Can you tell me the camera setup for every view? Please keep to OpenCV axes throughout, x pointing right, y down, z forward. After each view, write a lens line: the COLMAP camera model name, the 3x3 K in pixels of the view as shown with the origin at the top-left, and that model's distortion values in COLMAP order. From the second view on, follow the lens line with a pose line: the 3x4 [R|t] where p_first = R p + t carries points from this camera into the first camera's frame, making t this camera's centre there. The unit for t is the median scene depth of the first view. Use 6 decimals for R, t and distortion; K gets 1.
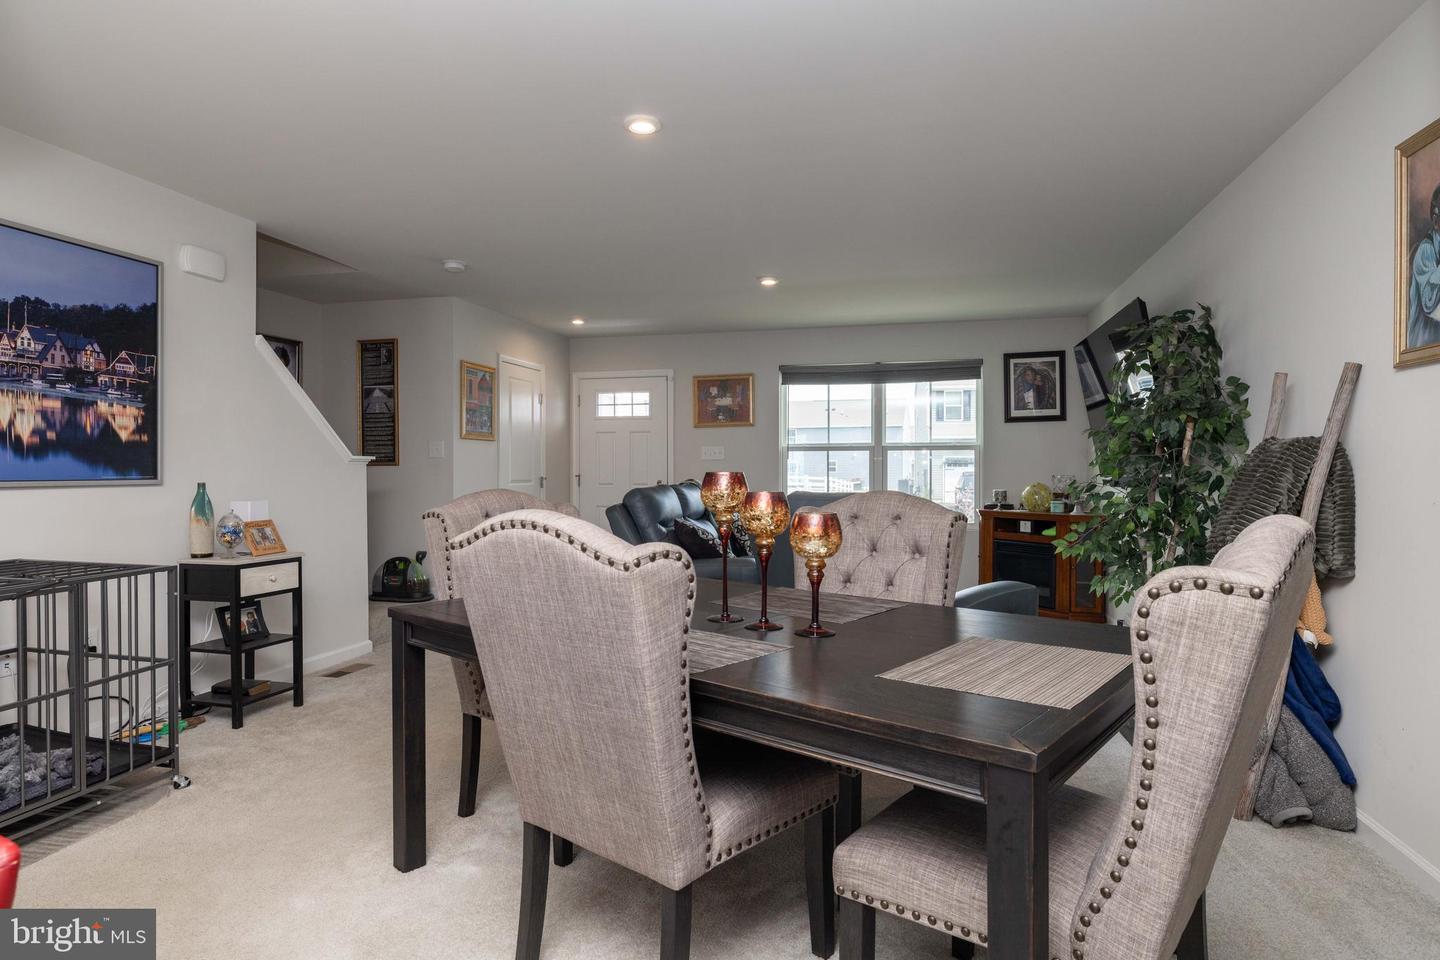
lens RADIAL K [[807.3, 0, 716.3], [0, 807.3, 476.8], [0, 0, 1]] dist [0.003556, -0.000898]
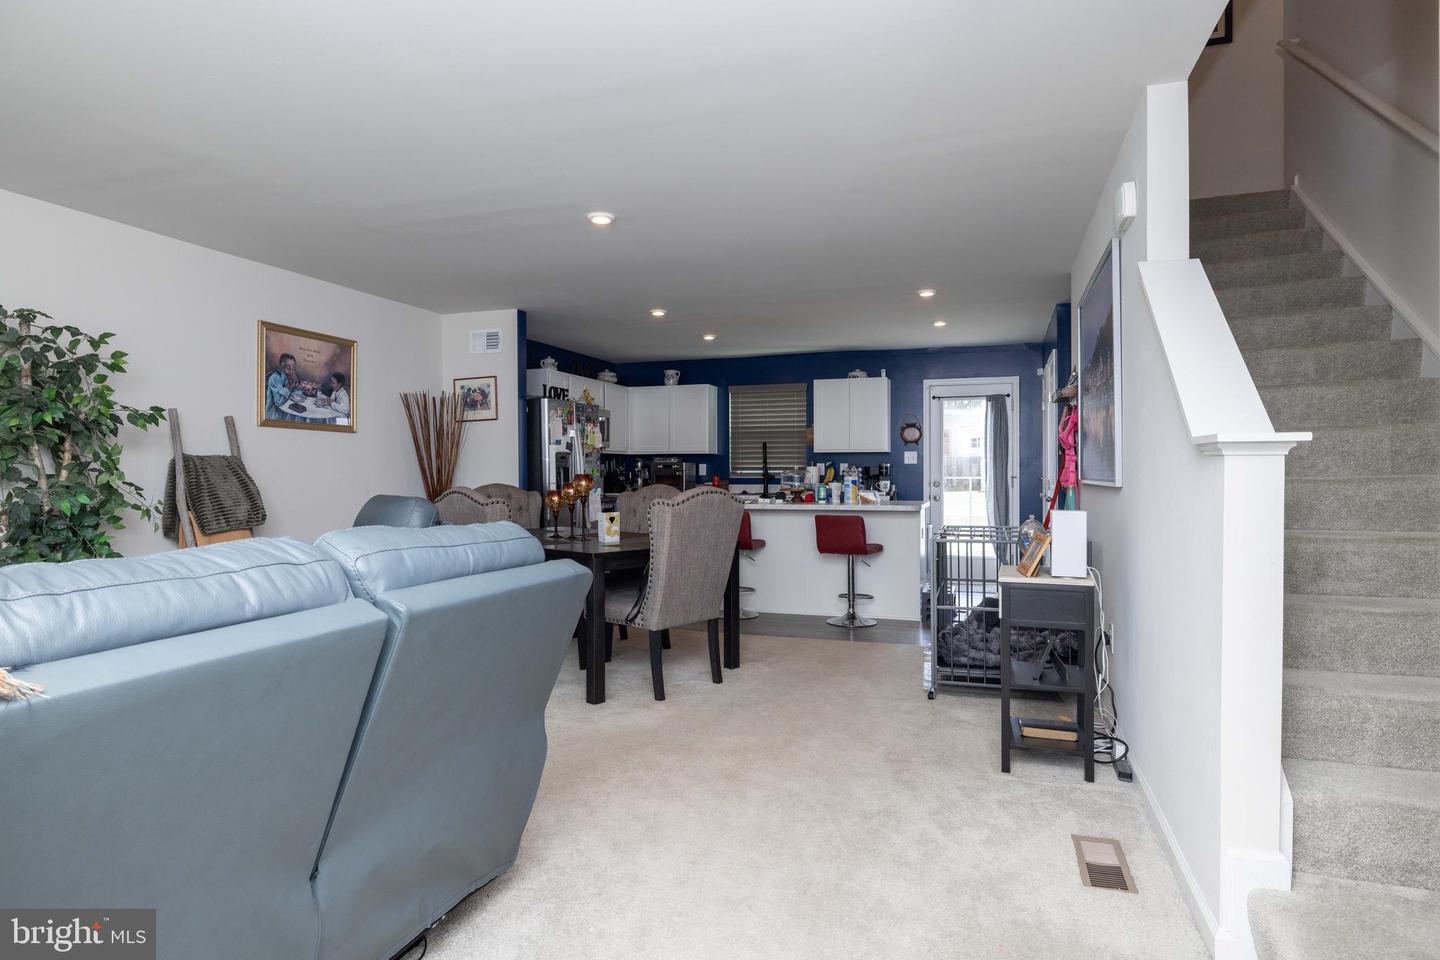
lens RADIAL K [[807.3, 0, 716.3], [0, 807.3, 476.8], [0, 0, 1]] dist [0.003556, -0.000898]
pose [[-0.998124, 0.004016, 0.061090, -0.151848], [0.004617, 0.999942, 0.009696, -0.006929], [-0.061047, 0.009960, -0.998085, 1.018673]]
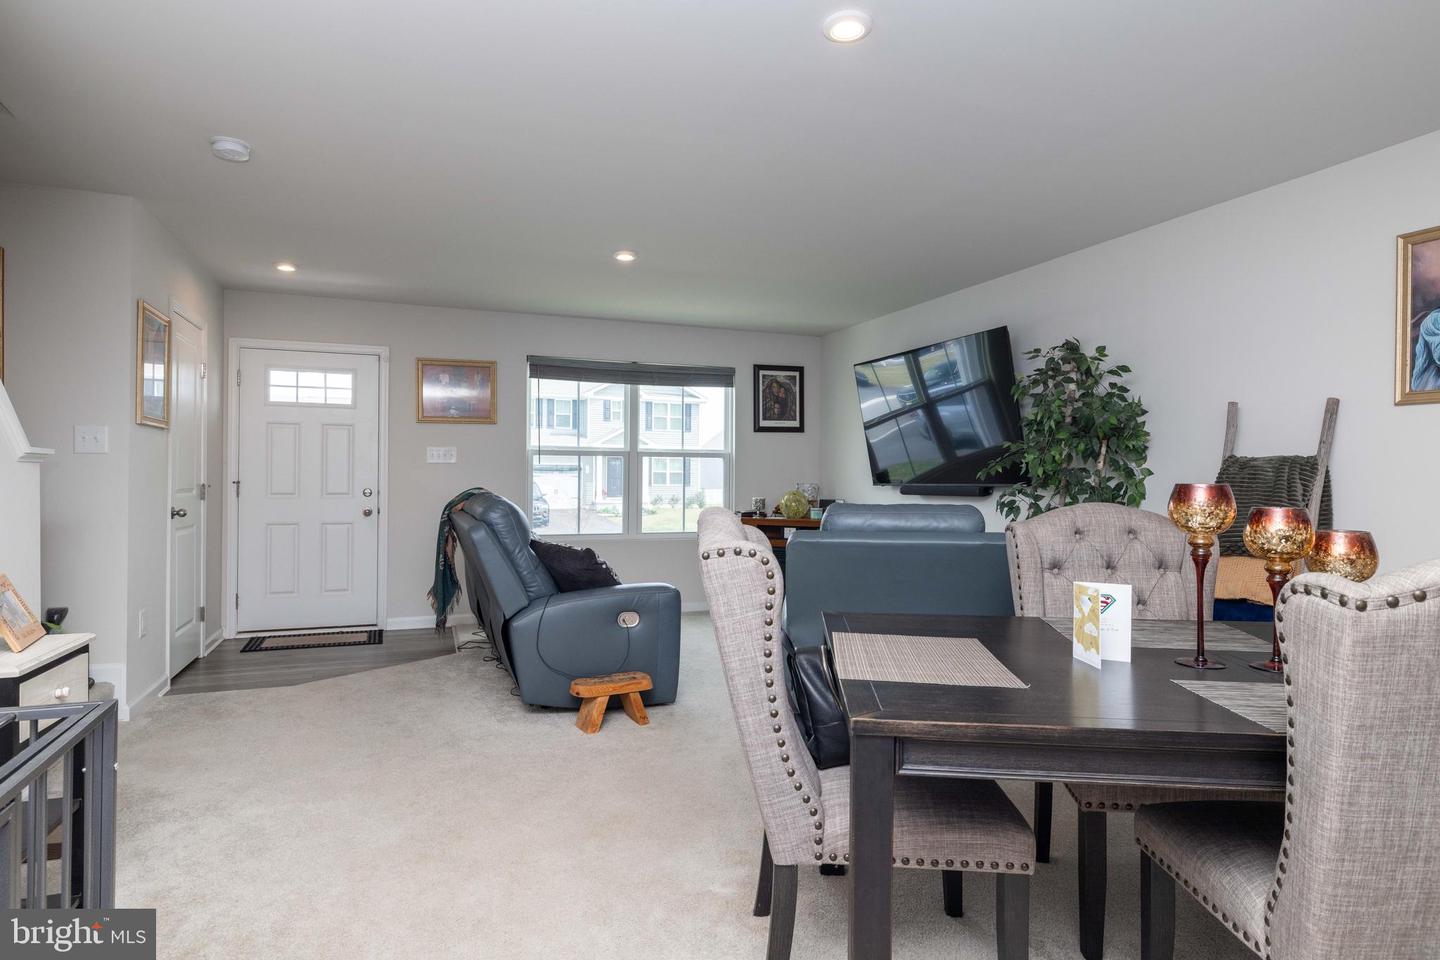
lens RADIAL K [[807.3, 0, 716.3], [0, 807.3, 476.8], [0, 0, 1]] dist [0.003556, -0.000898]
pose [[0.816701, 0.007502, 0.577013, -0.274815], [-0.003075, 0.999958, -0.008648, -0.001164], [-0.577053, 0.005289, 0.816689, 0.194299]]
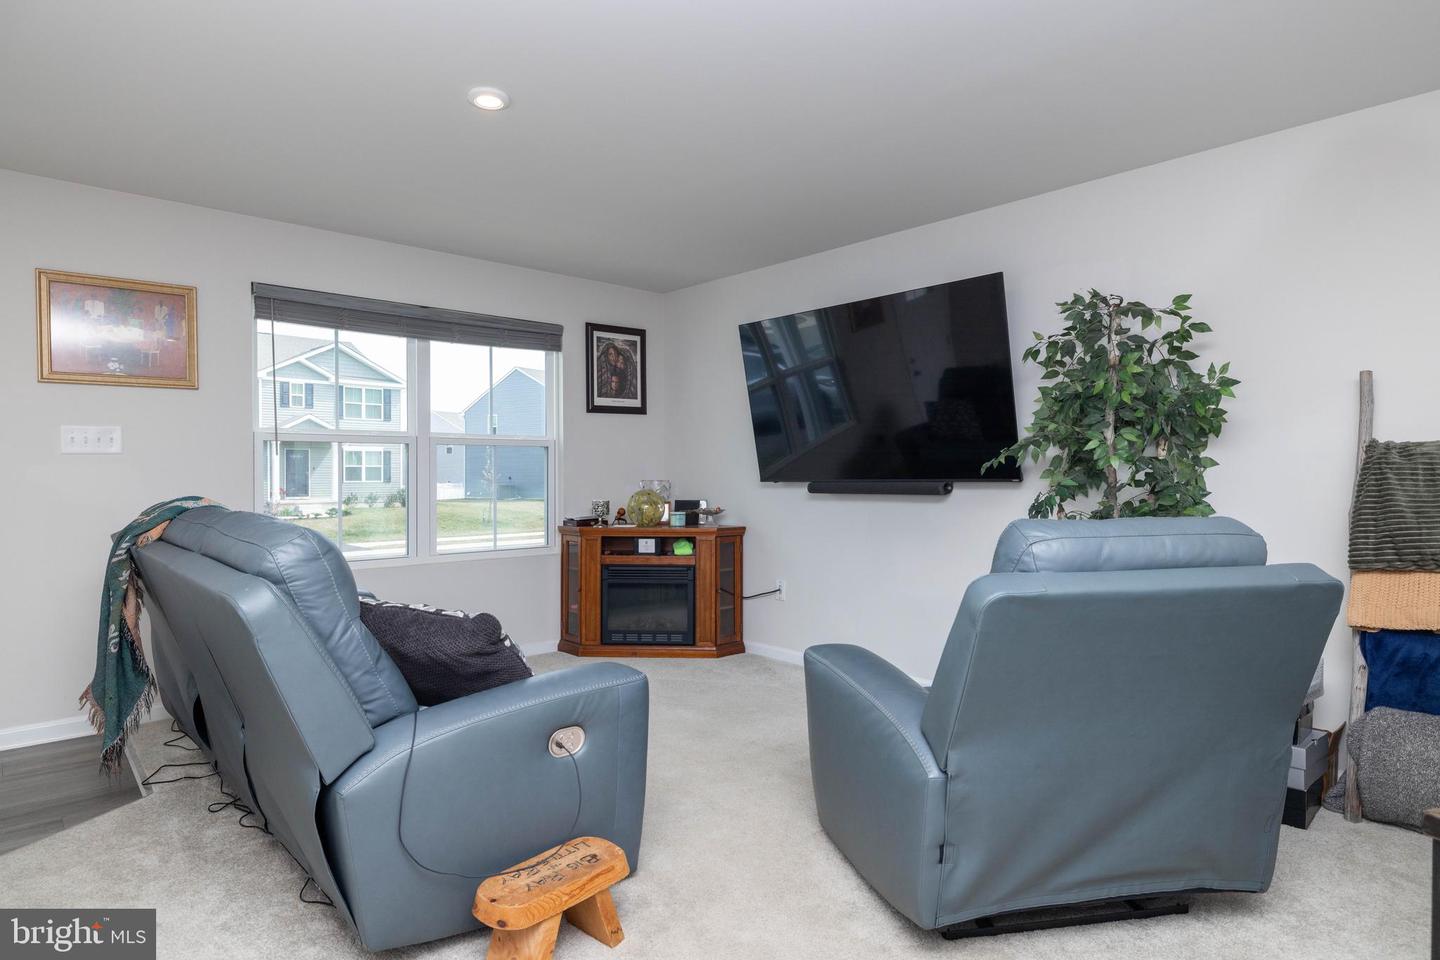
lens RADIAL K [[807.3, 0, 716.3], [0, 807.3, 476.8], [0, 0, 1]] dist [0.003556, -0.000898]
pose [[0.553682, -0.005036, 0.832713, -0.218764], [0.008233, 0.999966, 0.000573, -0.004975], [-0.832688, 0.006538, 0.553704, 0.476032]]
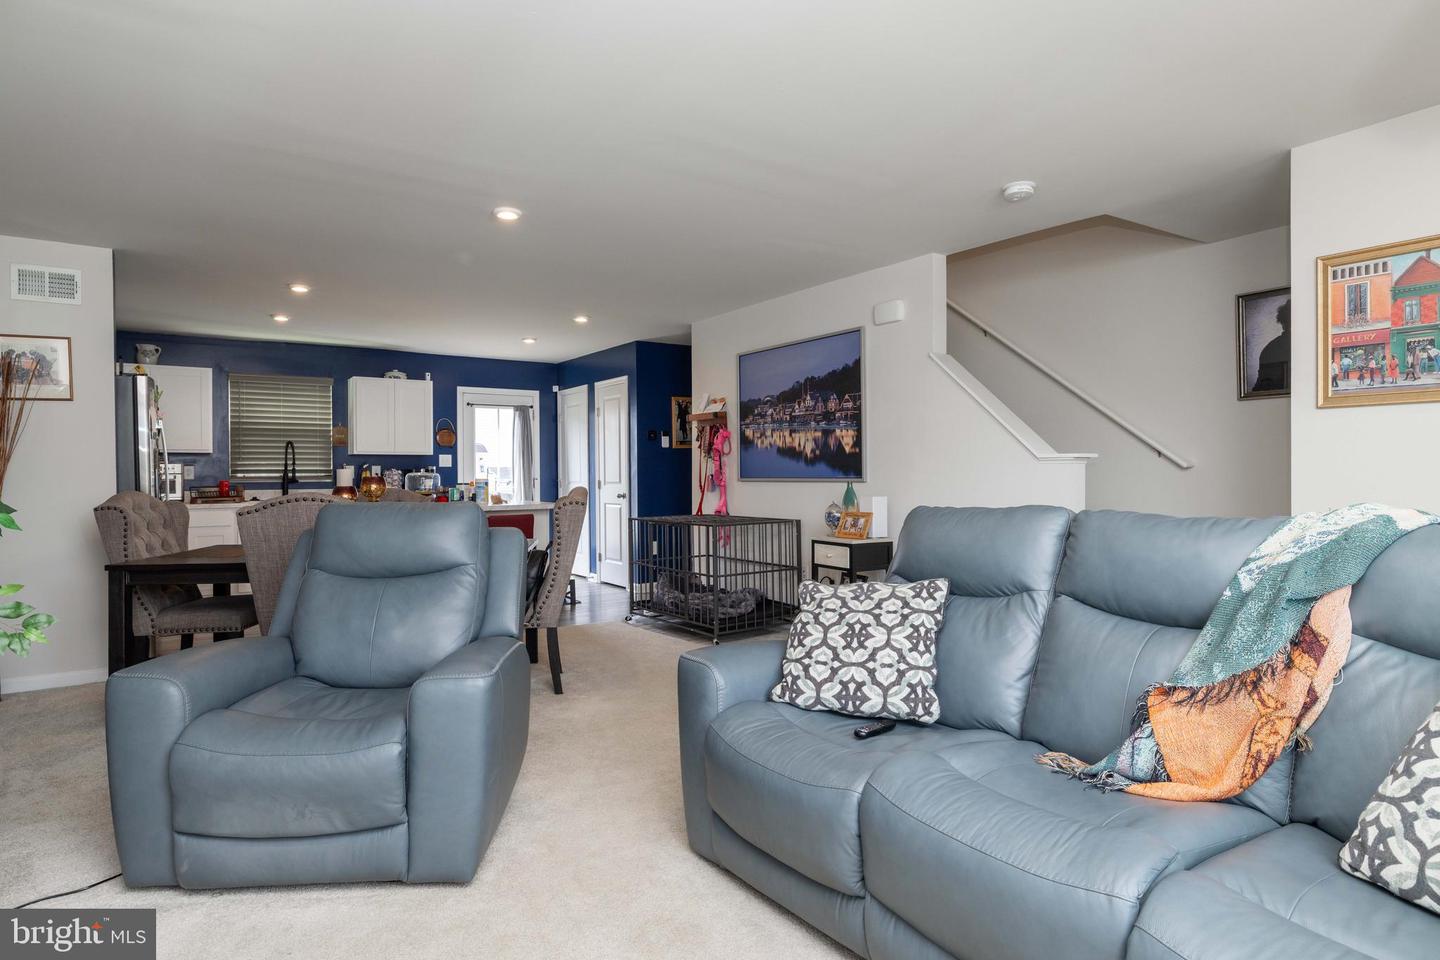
lens RADIAL K [[807.3, 0, 716.3], [0, 807.3, 476.8], [0, 0, 1]] dist [0.003556, -0.000898]
pose [[-0.644957, 0.010513, -0.764146, 0.306440], [0.004644, 0.999941, 0.009838, -0.007796], [0.764205, 0.002796, -0.644968, 0.920226]]
